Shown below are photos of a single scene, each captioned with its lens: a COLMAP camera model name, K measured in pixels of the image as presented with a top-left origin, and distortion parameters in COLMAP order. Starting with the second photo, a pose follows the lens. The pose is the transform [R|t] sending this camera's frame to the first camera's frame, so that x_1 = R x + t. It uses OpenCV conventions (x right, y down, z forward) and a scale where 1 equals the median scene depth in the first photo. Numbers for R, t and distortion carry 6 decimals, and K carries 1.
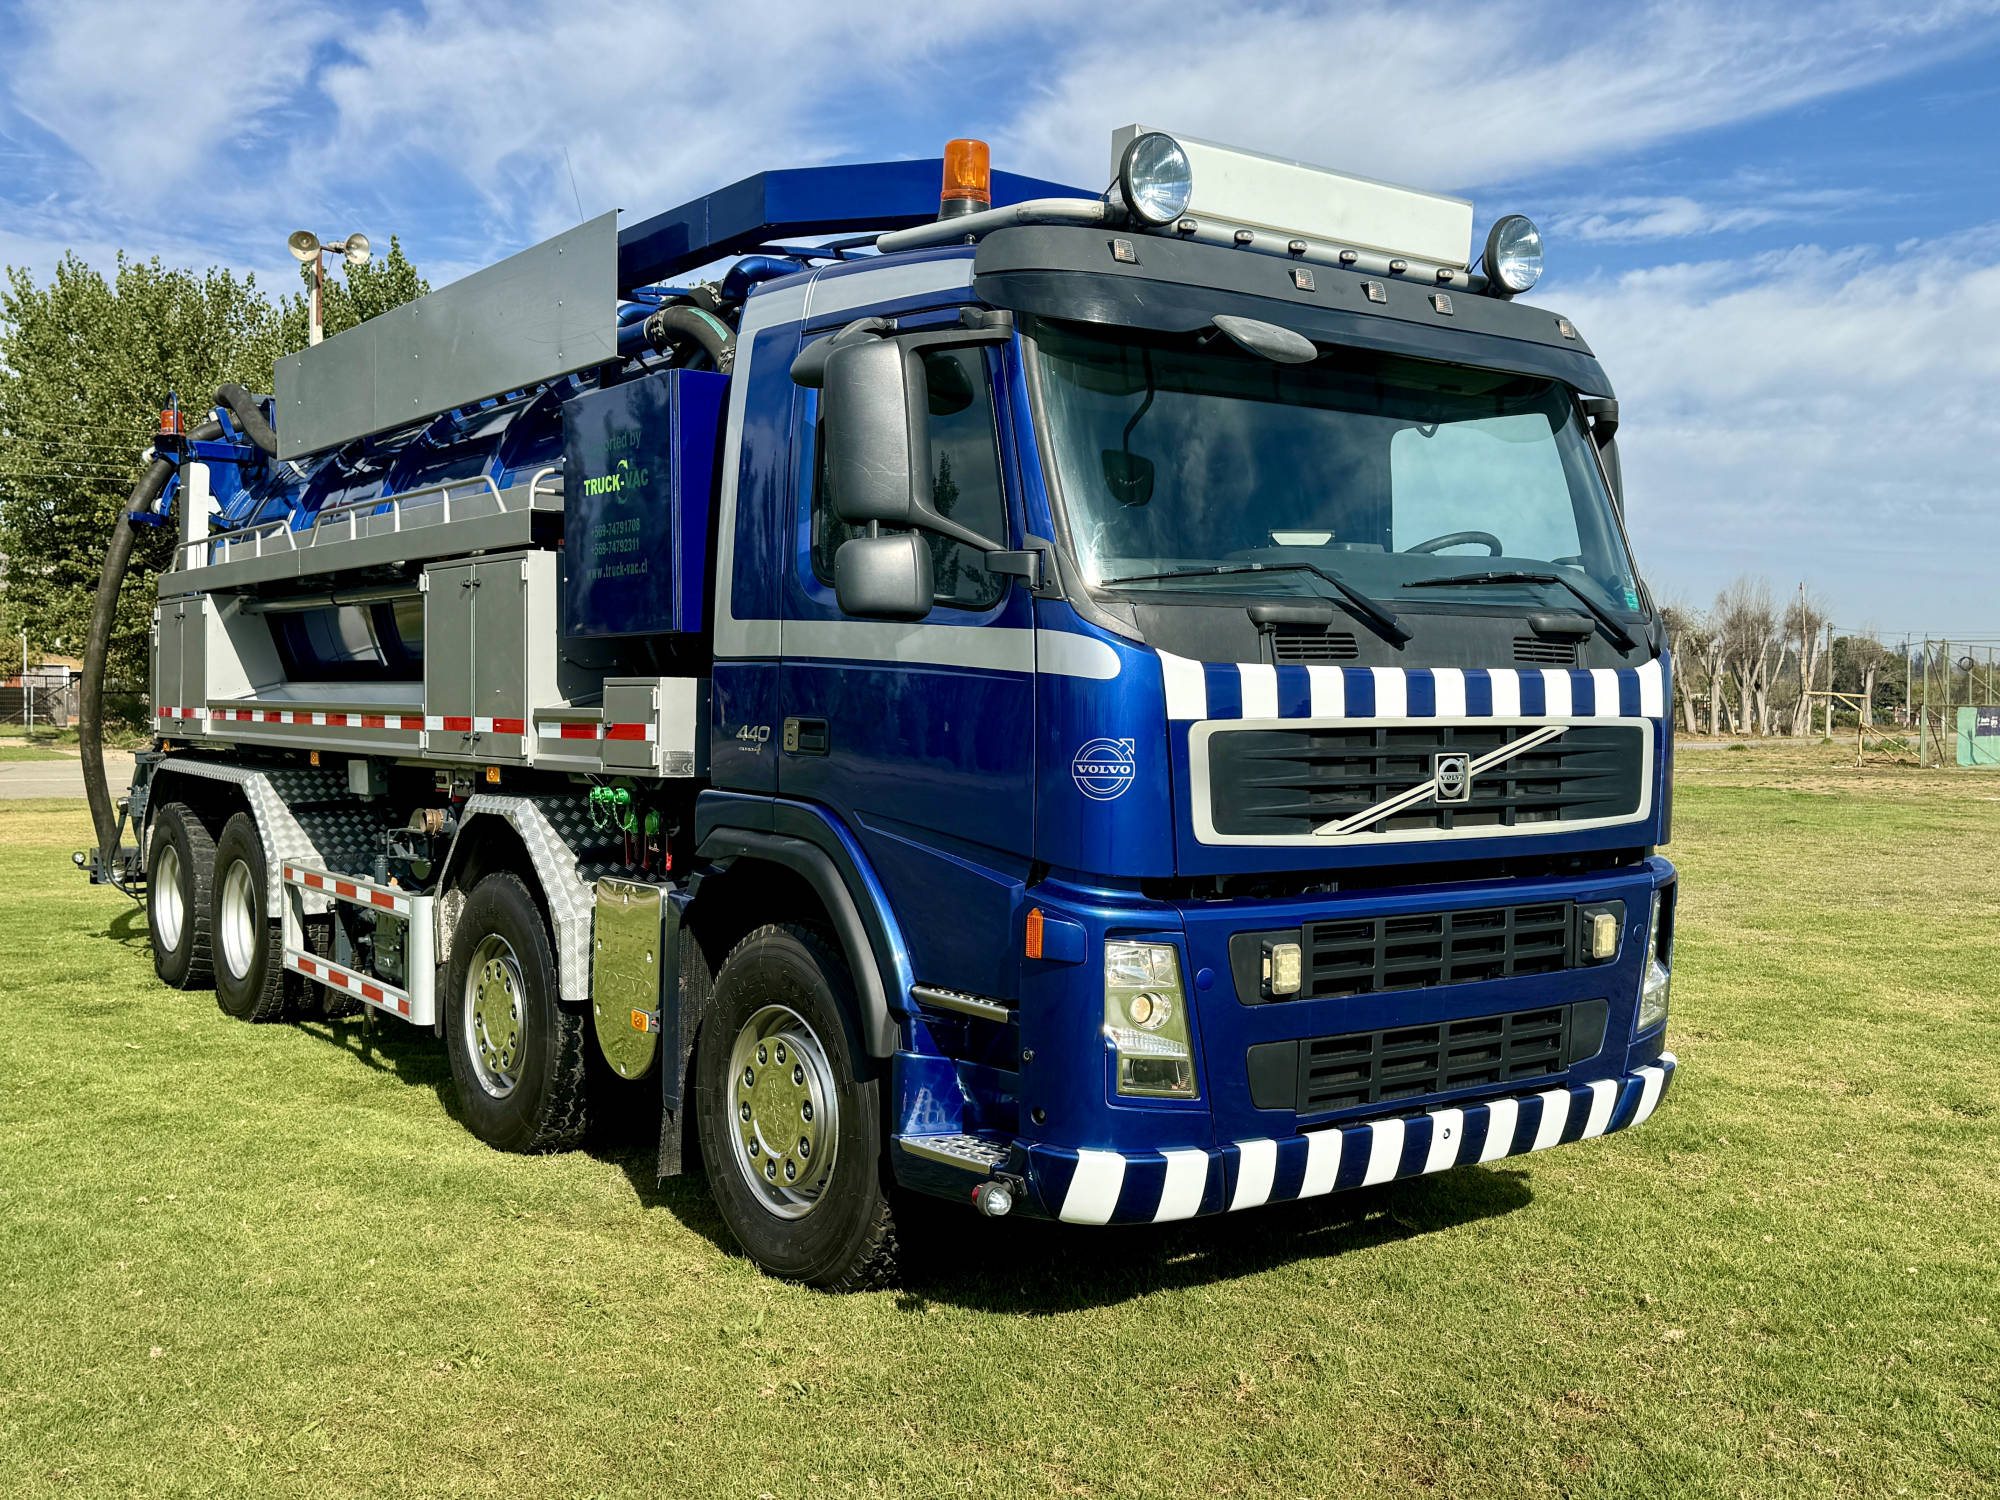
lens RADIAL K [[1951.8, 0, 1000.0], [0, 1951.8, 750.0], [0, 0, 1]] dist [-0.001811, -0.002402]
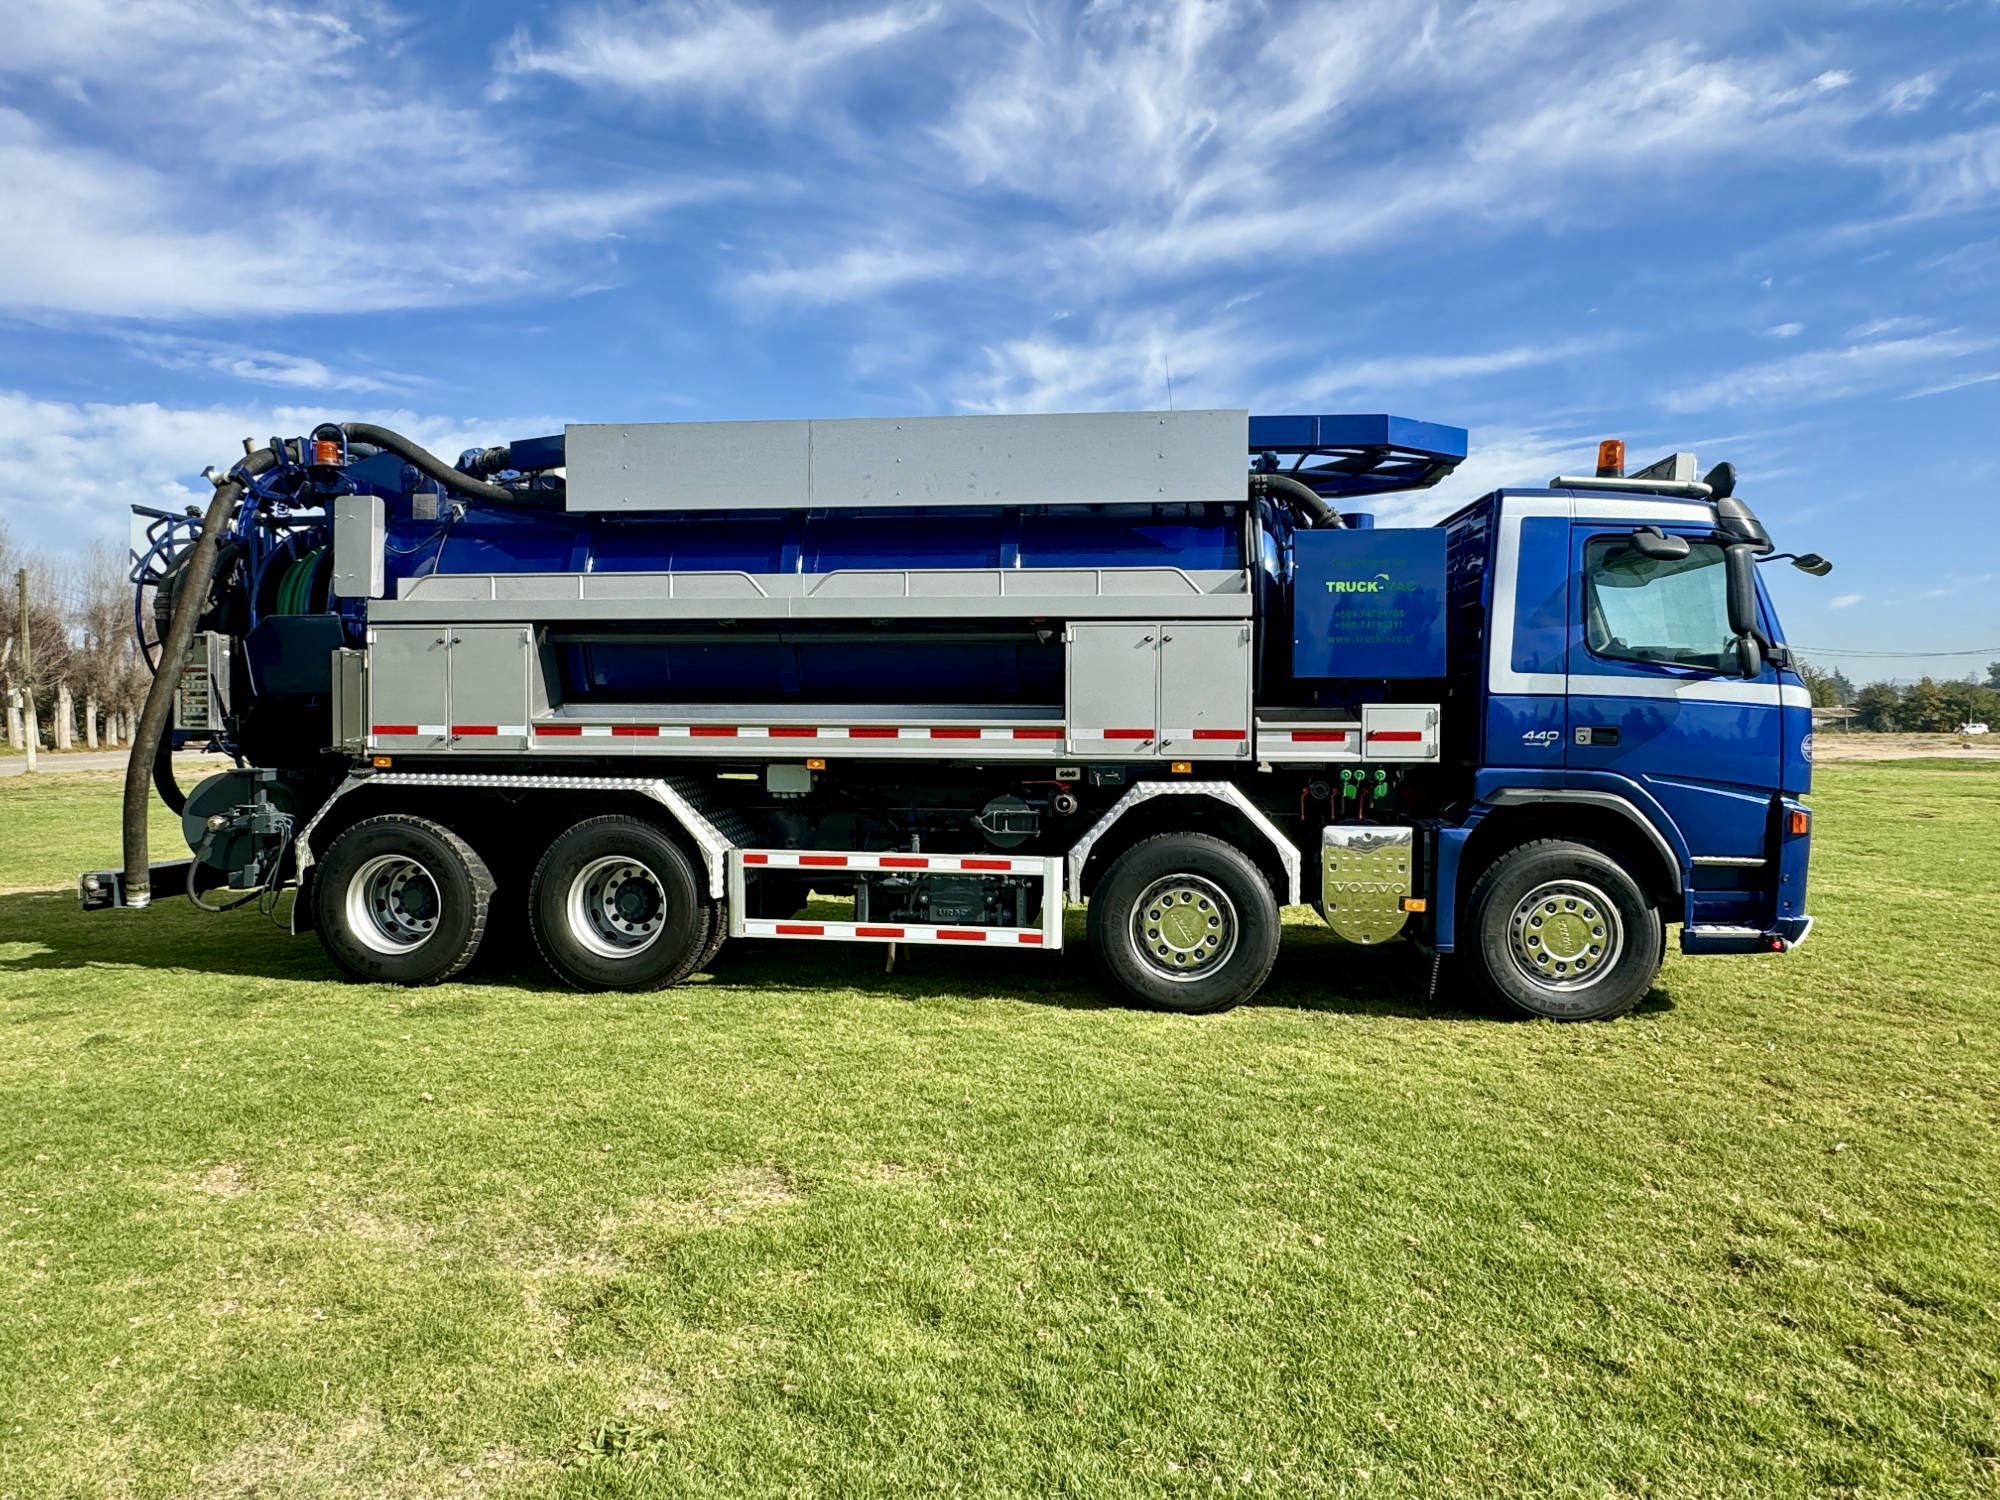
lens RADIAL K [[1310.9, 0, 1000.0], [0, 1310.9, 750.0], [0, 0, 1]] dist [0.038599, 0.000498]
pose [[0.682799, -0.015227, 0.730447, -1.846134], [0.019117, 0.999813, 0.002971, -0.011243], [-0.730356, 0.011935, 0.682963, 0.707066]]
